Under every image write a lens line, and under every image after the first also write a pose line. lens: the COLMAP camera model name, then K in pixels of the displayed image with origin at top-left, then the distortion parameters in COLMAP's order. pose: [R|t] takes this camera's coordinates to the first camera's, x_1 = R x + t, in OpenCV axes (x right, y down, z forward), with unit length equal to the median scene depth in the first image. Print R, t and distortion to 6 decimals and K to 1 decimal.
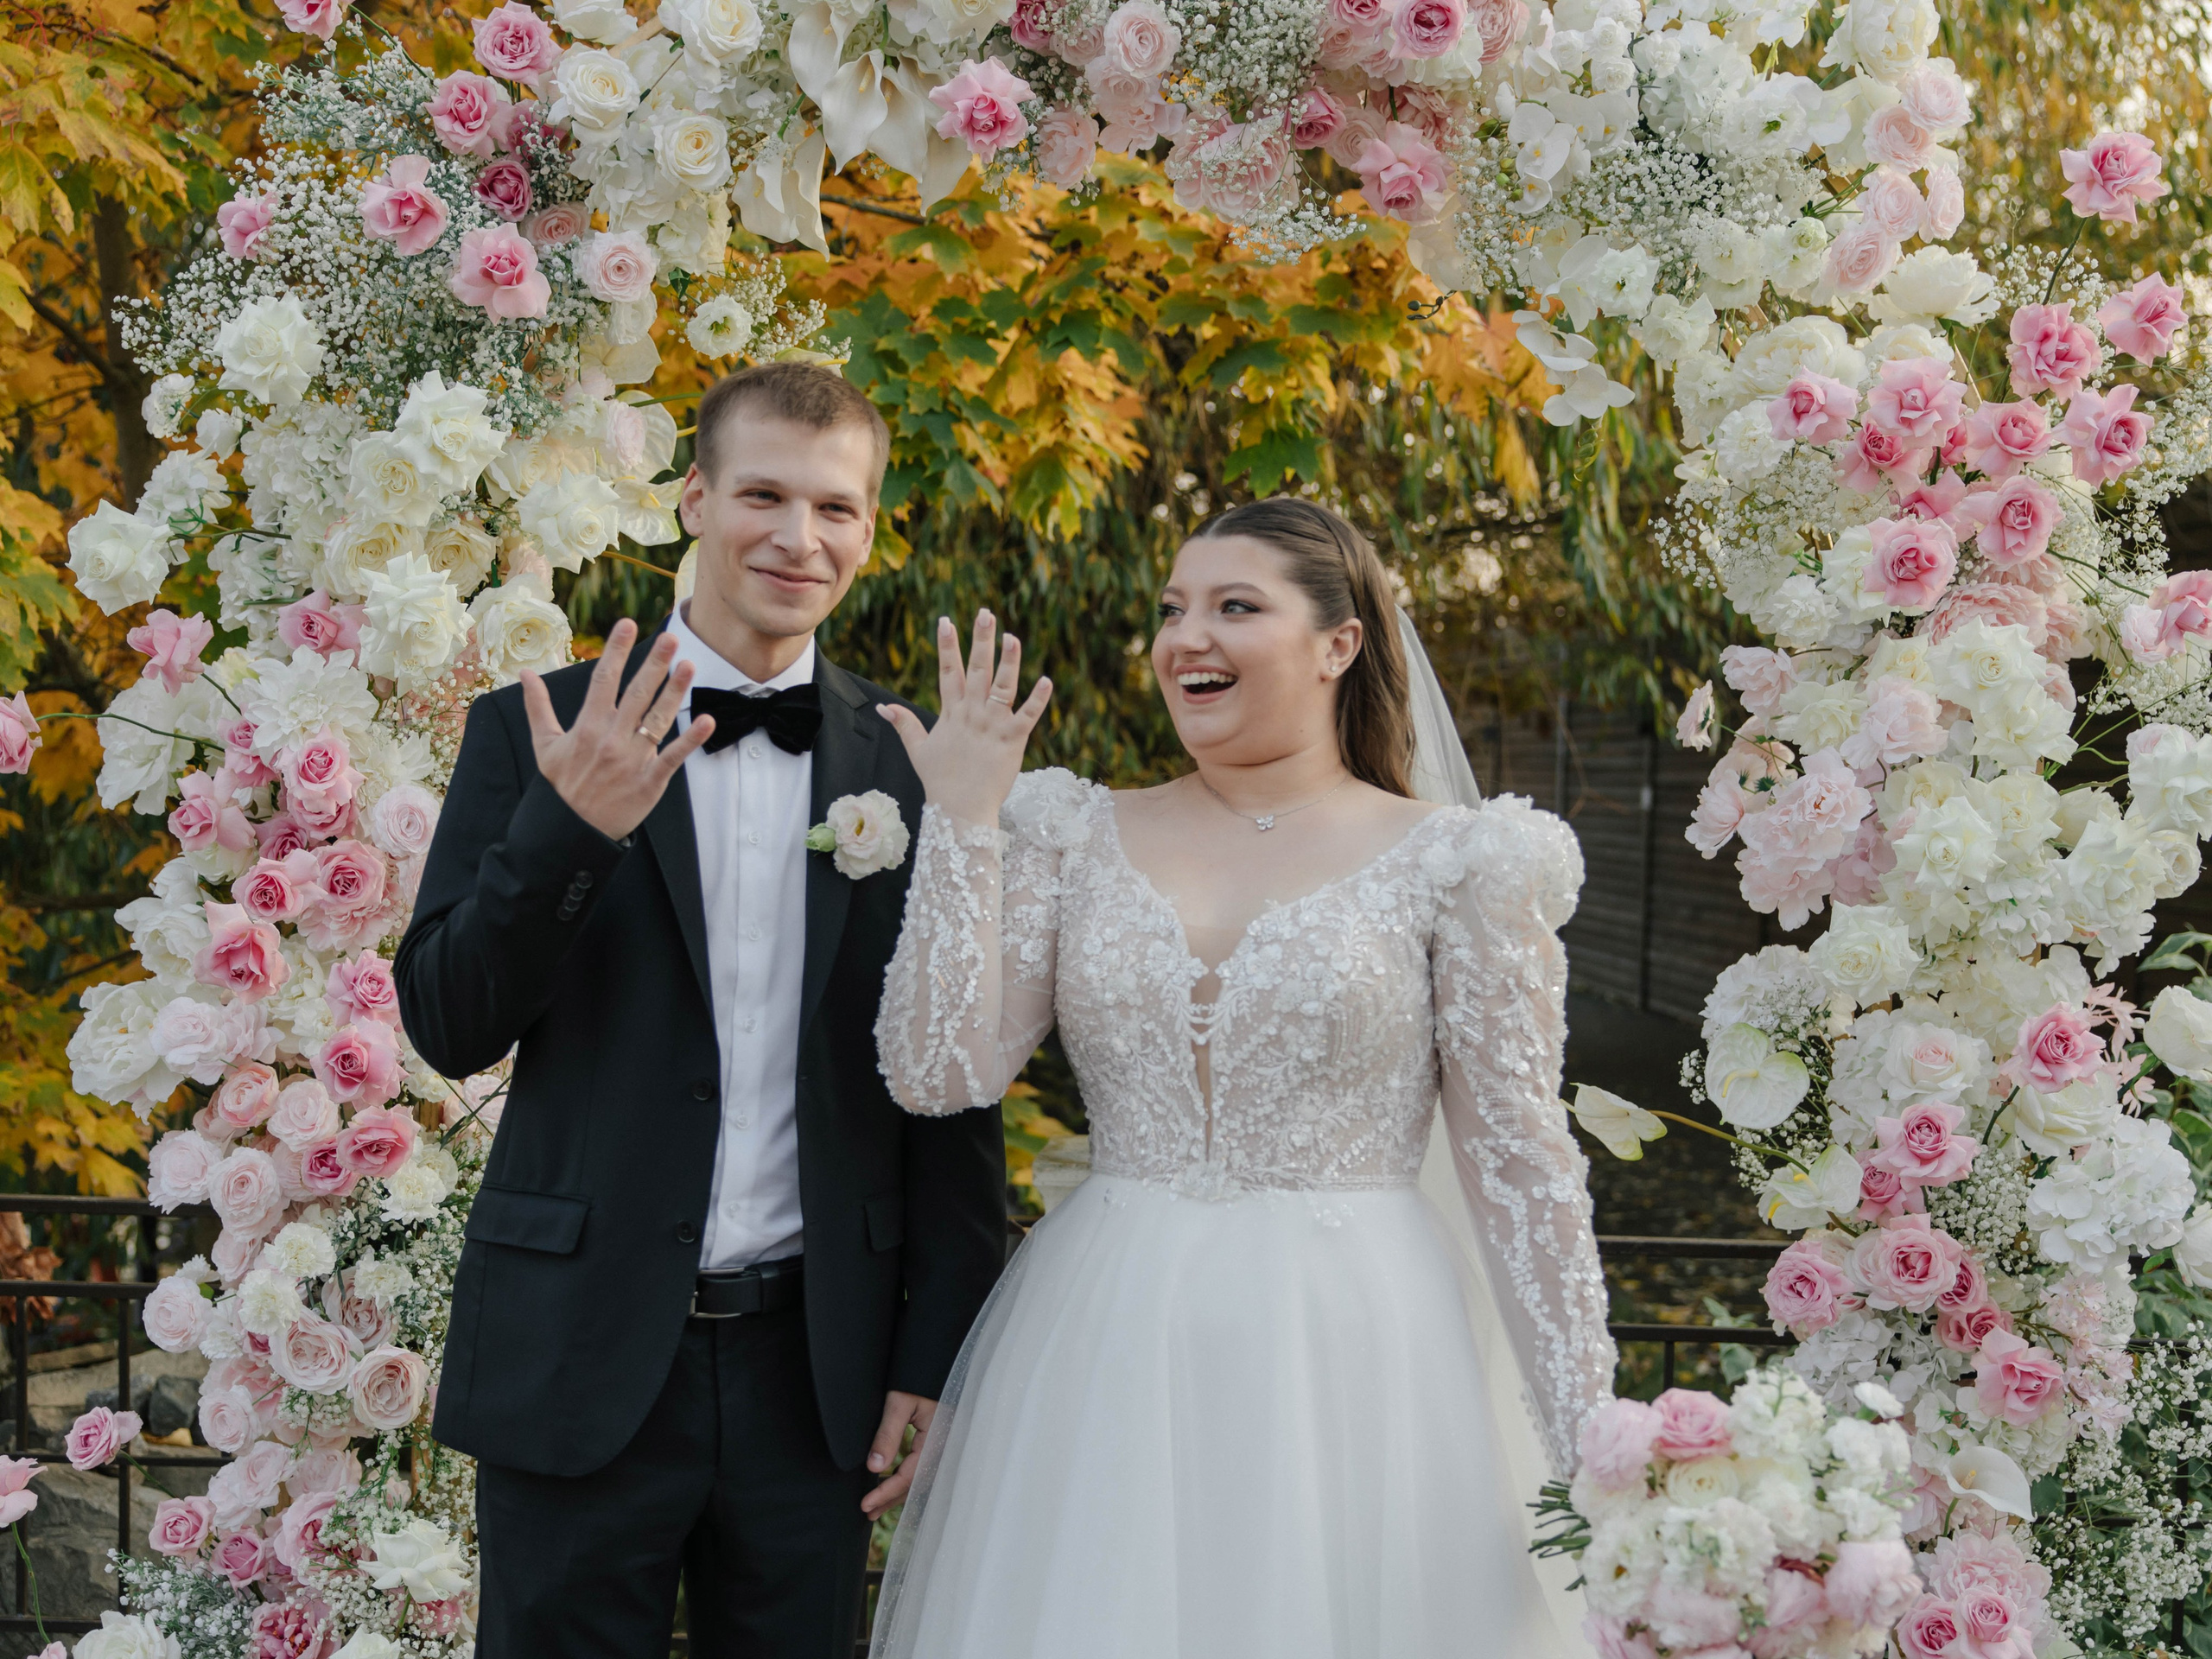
lens RADIAL K [[2859.8, 0, 1097.2], [0, 2859.8, 912.1], [0, 0, 1]] dist [-0.014427, 0.013622]
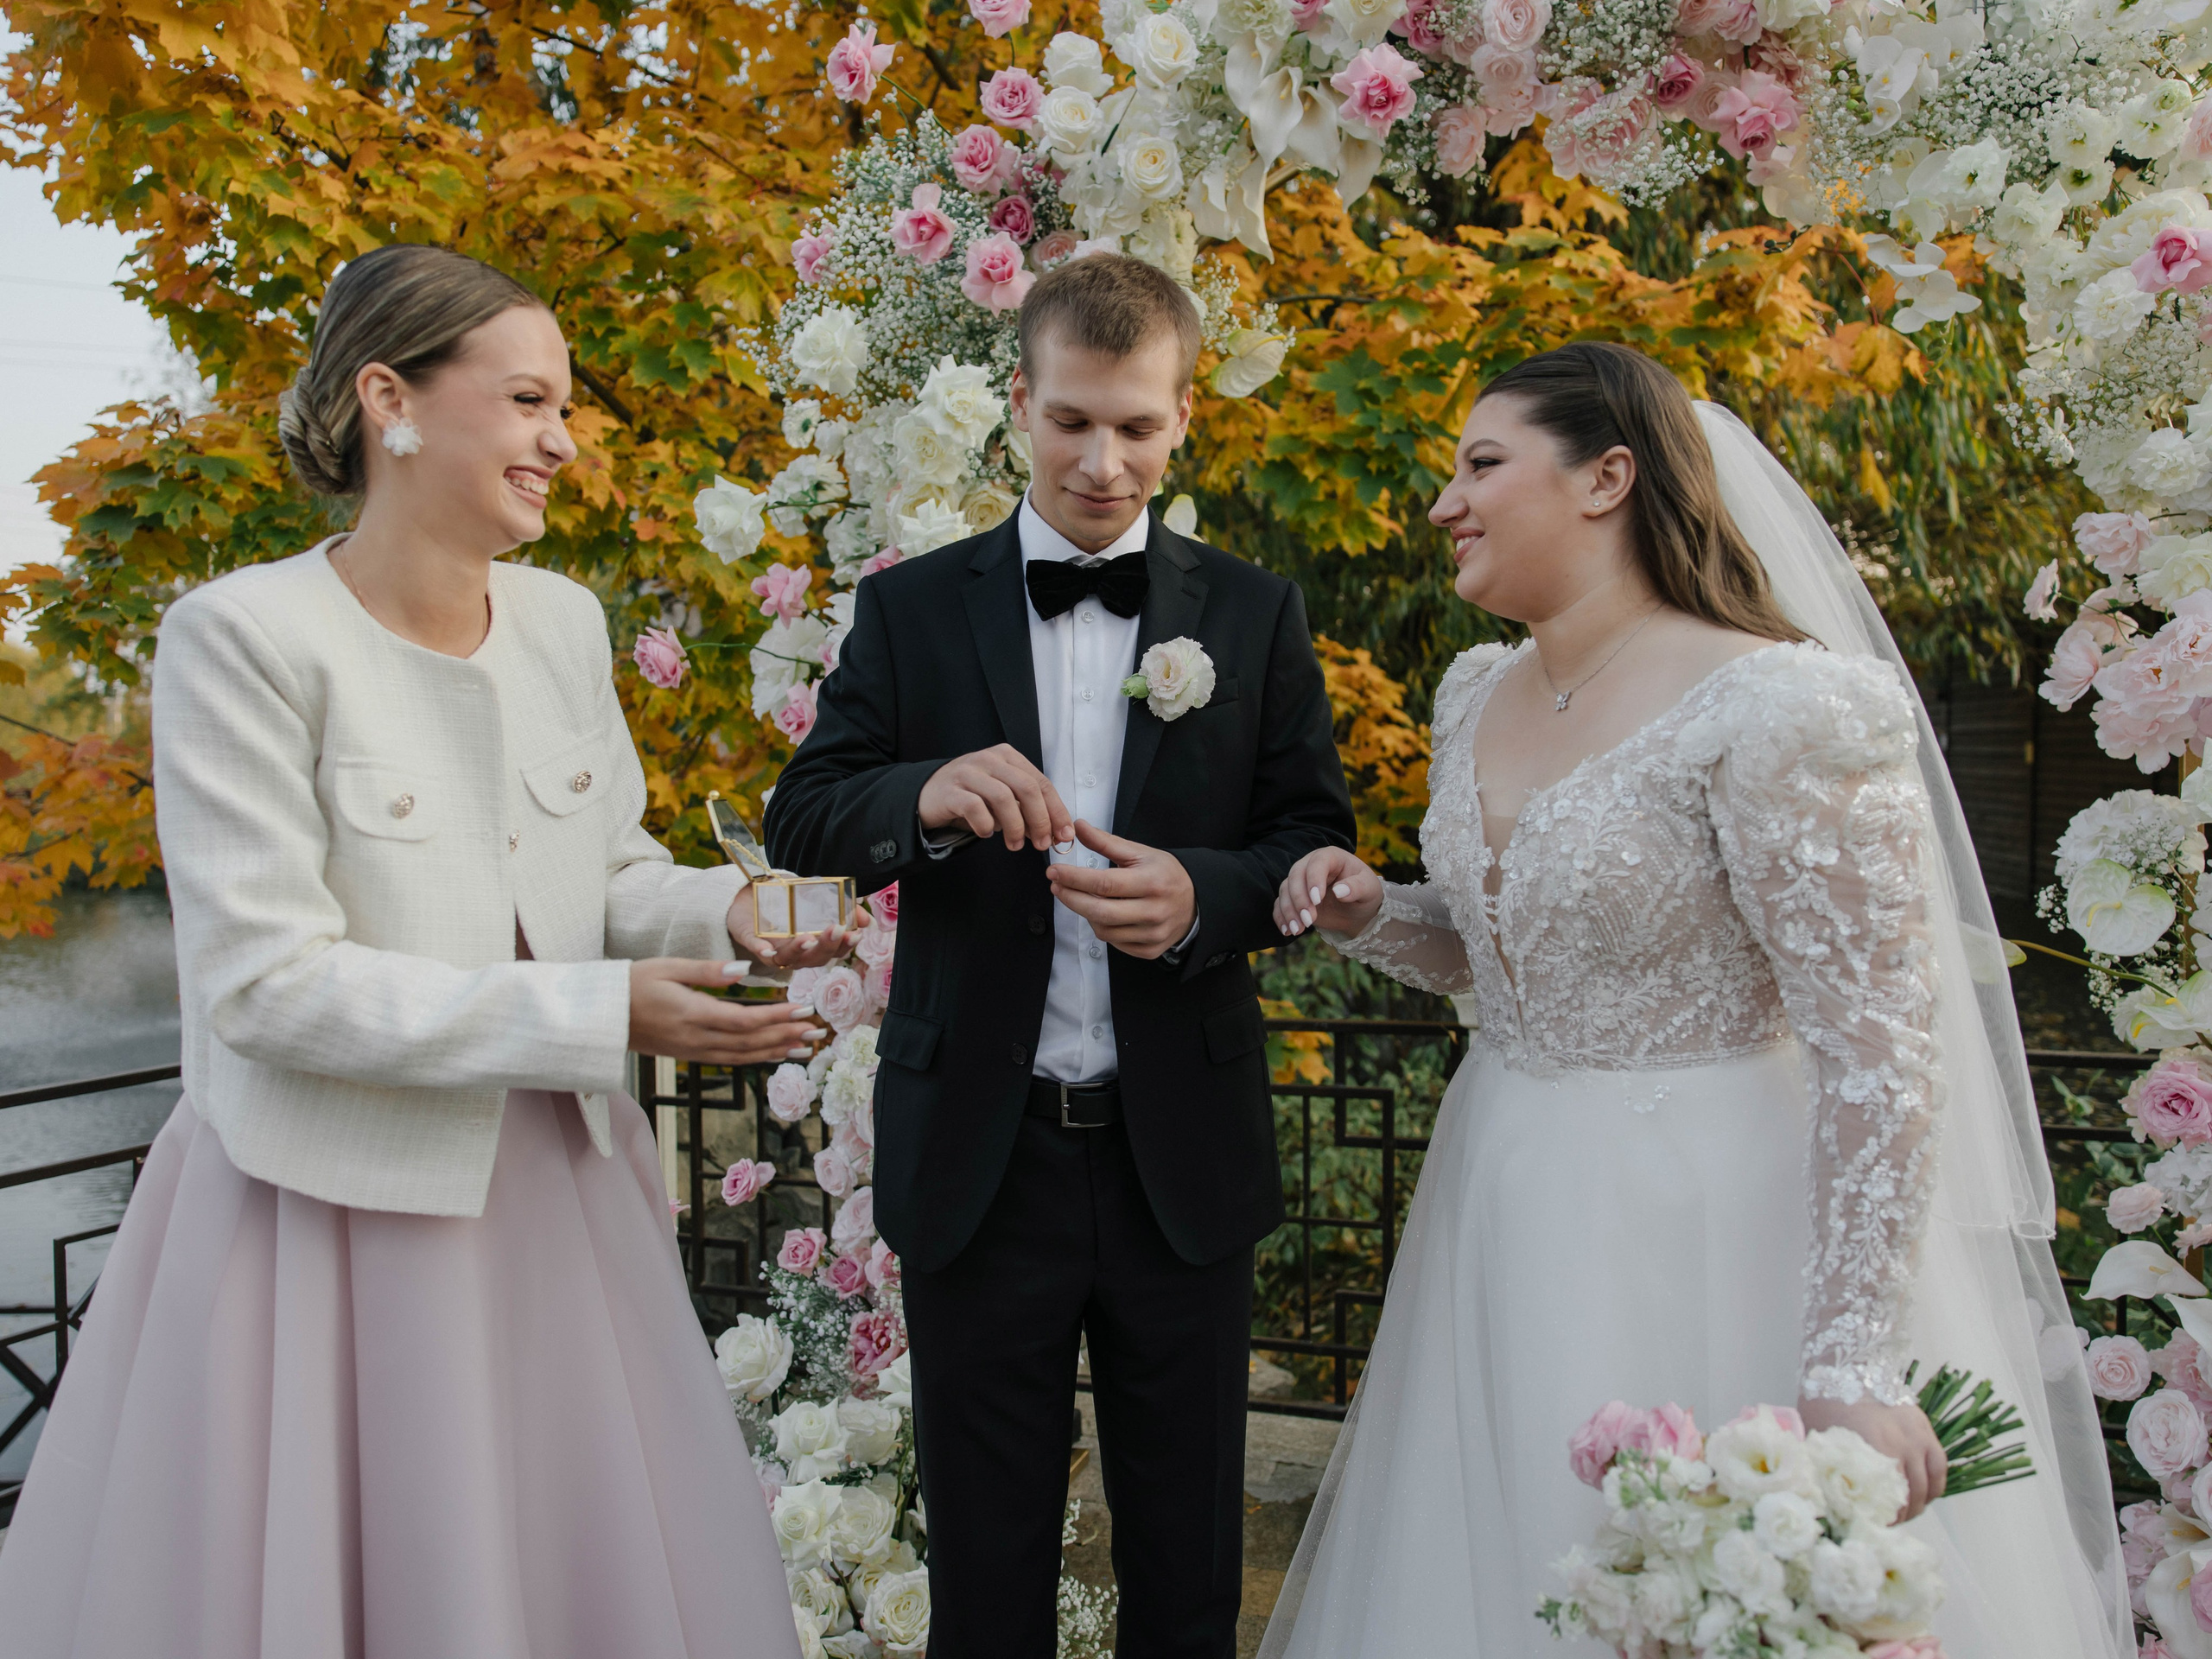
lens RADIAL K [[1674.0, 0, 1128.8], [0, 1674.0, 822.7], [0, 0, 1]] dist [0.007359, 0.000188]
pose [[0.965793, -0.017821, -0.258700, 0.032703], [0.016673, 0.999839, -0.006629, 0.023462], [0.258777, 0.002089, 0.965935, 0.287120]]
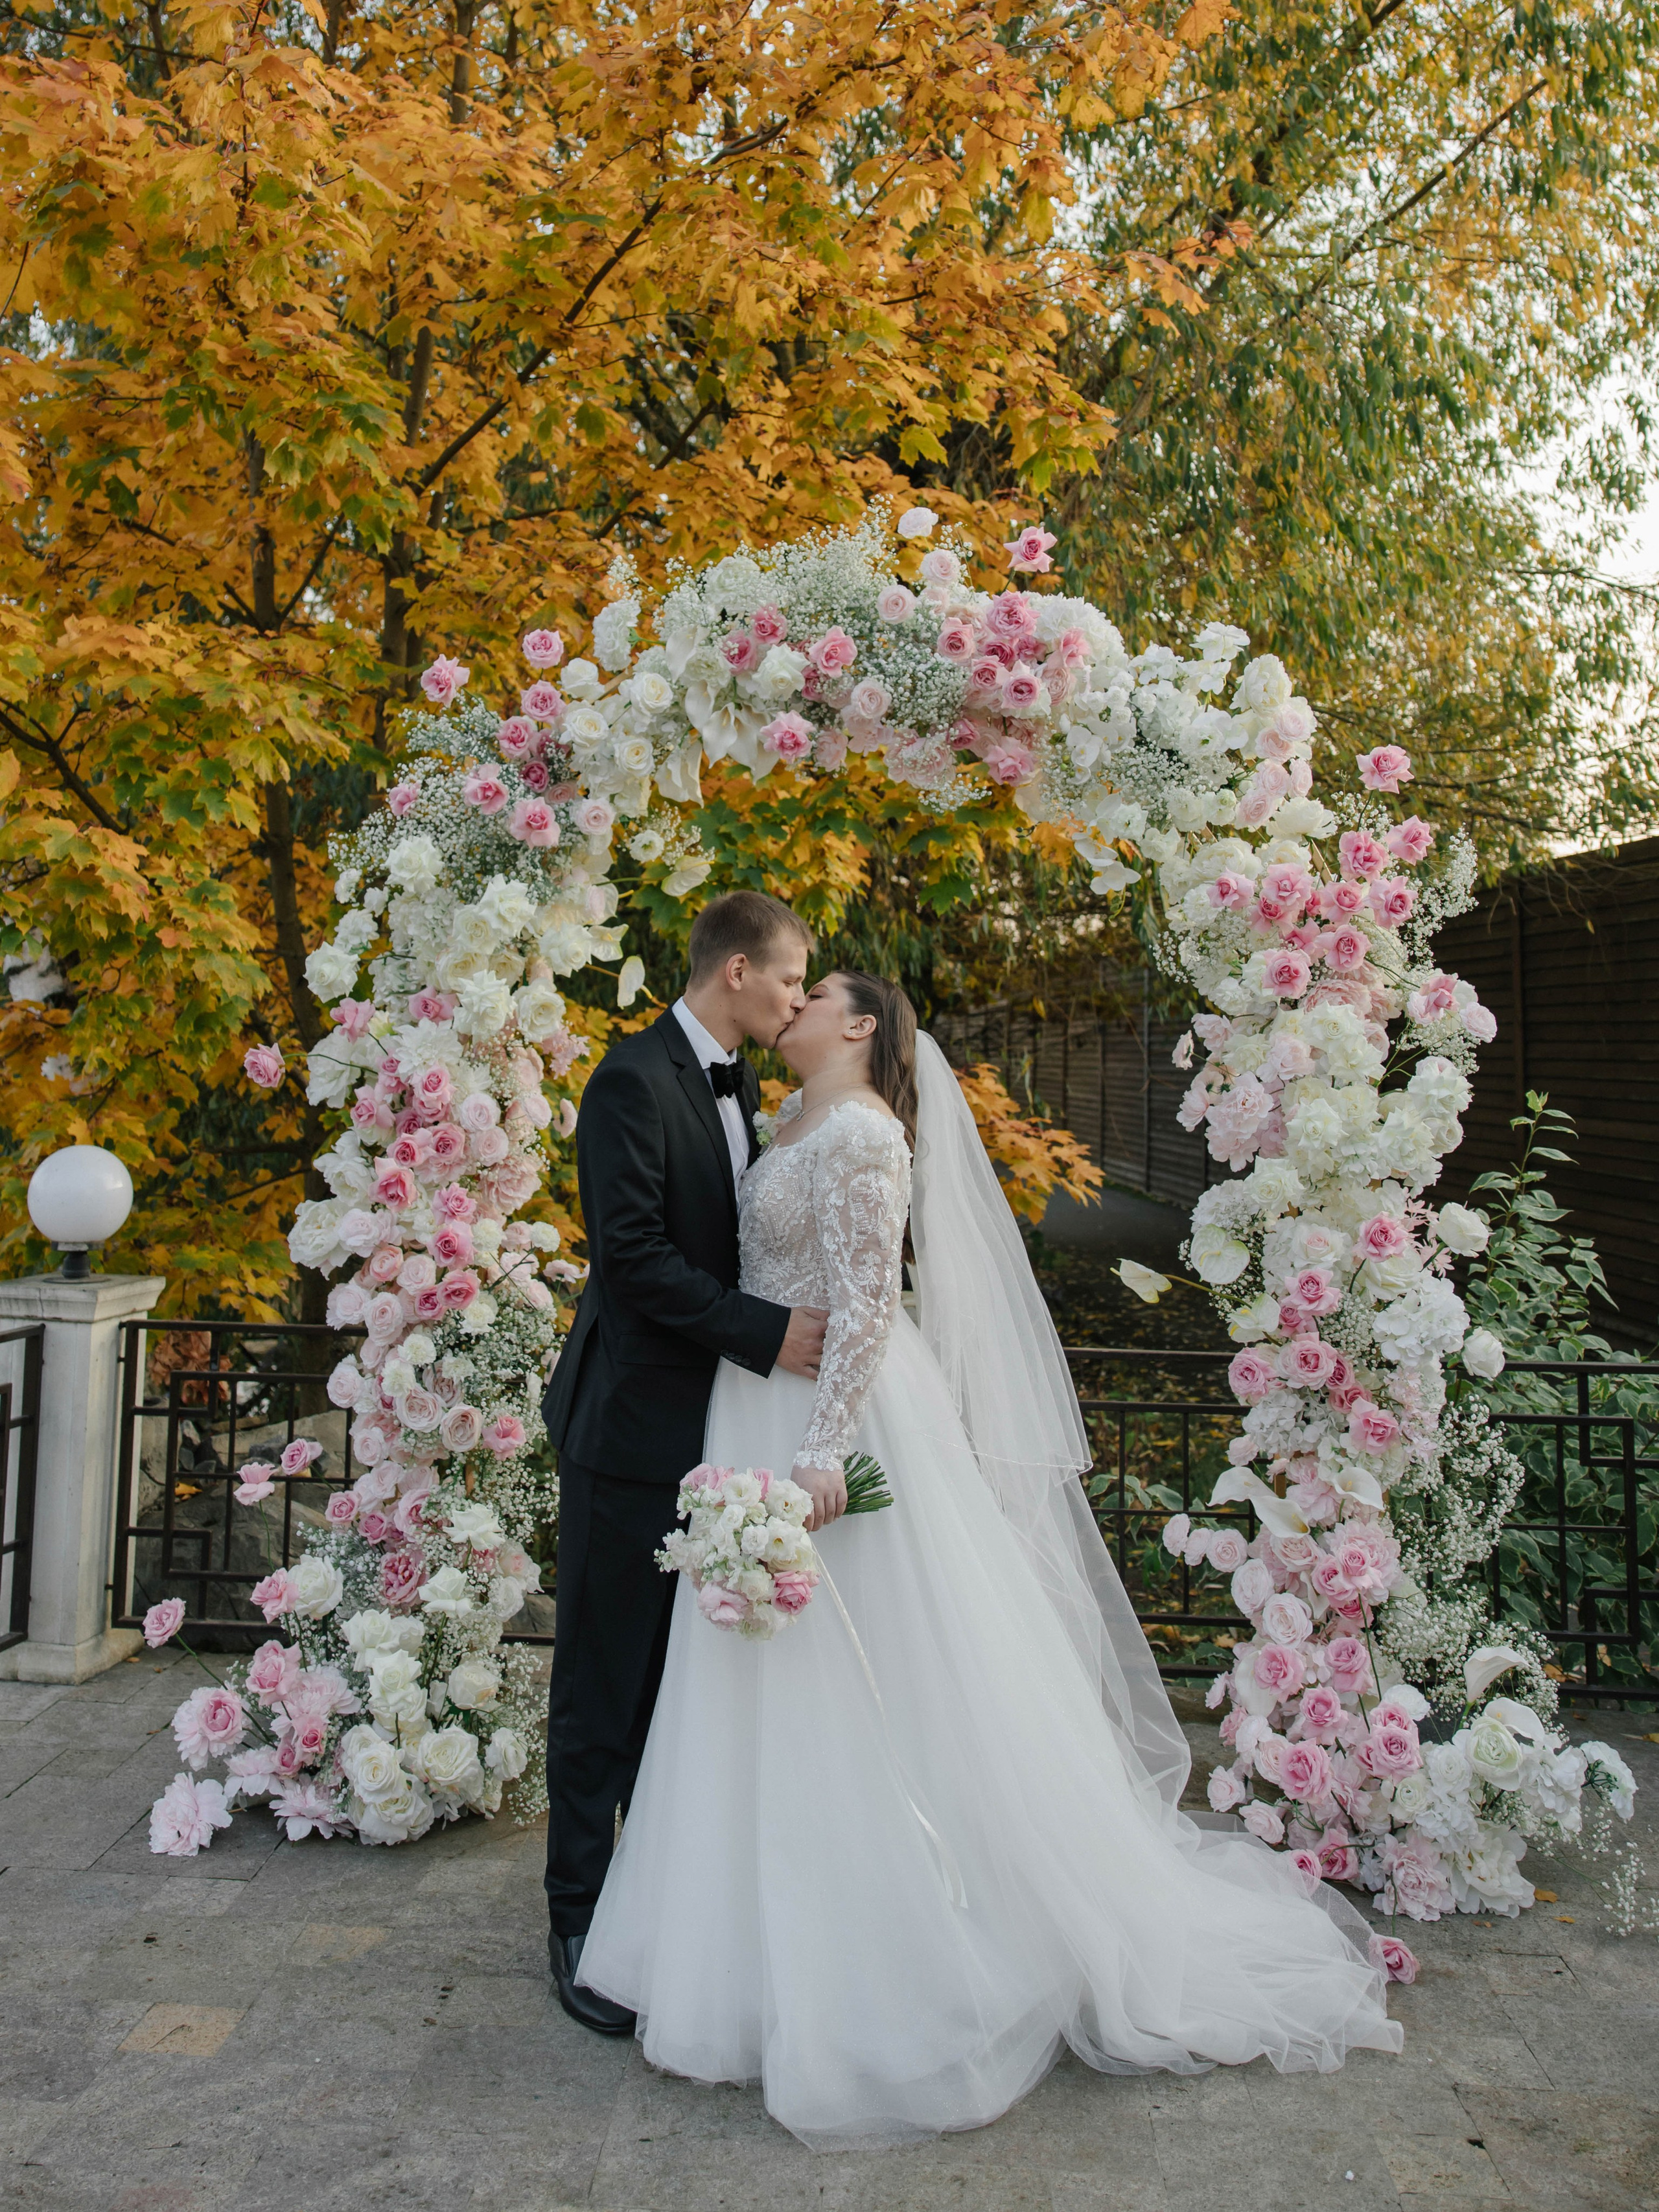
lens RADIAL K [[1899.4, 0, 744.2], [0, 1899.4, 855.9], [0, 0, 1]] dist [-0.006586, -0.008541]
pose [[0.998785, -0.008144, -0.048597, -0.007692], [0.000655, 0.988352, -0.152182, -0.008532], [0.049270, 0.151965, 0.987157, -0.230212]]
